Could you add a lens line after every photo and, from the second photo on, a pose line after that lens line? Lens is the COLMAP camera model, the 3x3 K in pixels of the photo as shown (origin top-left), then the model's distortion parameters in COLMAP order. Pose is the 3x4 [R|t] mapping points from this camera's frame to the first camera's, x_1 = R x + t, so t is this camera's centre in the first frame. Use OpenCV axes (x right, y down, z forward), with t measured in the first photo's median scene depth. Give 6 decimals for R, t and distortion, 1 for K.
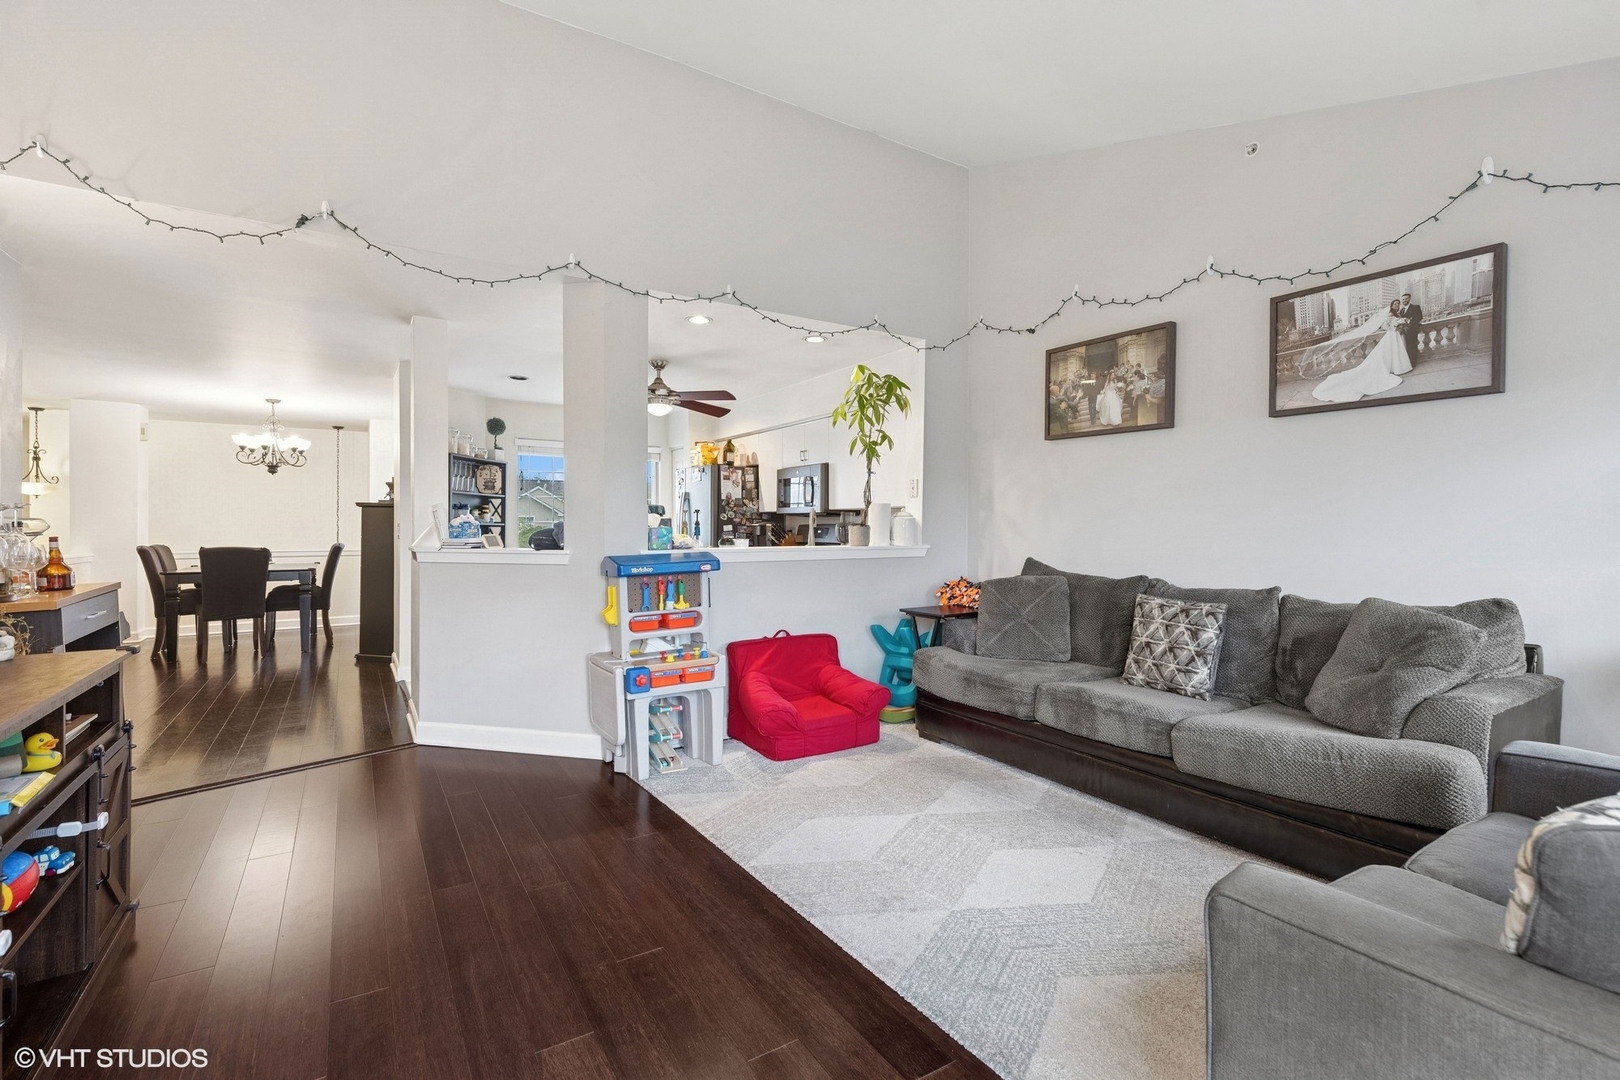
lens RADIAL K [[720.7, 0, 811.7], [0, 720.7, 536.4], [0, 0, 1]] dist [-0.004783, -0.000643]
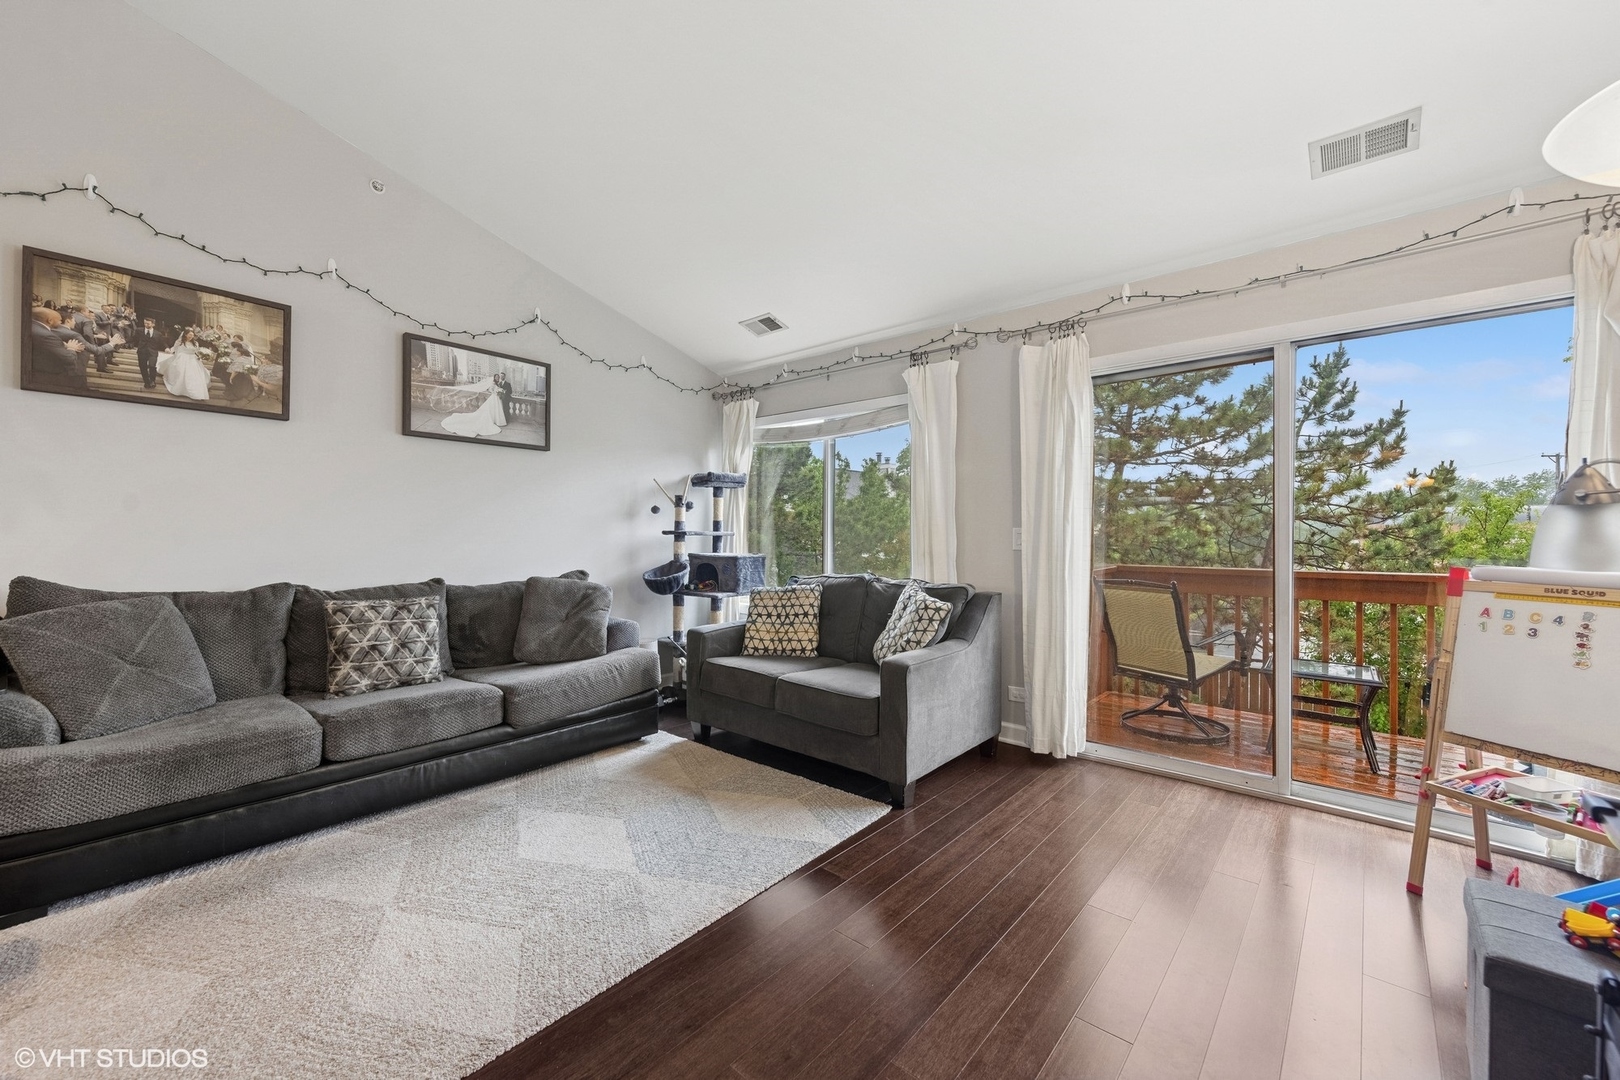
lens RADIAL K [[638.9, 0, 811.6], [0, 638.9, 532.6], [0, 0, 1]] dist [0.011253, -0.000107]
pose [[-0.284477, -0.010595, 0.958624, -0.570688], [0.000974, 0.999935, 0.011341, -0.018591], [-0.958682, 0.004160, -0.284448, 0.690663]]
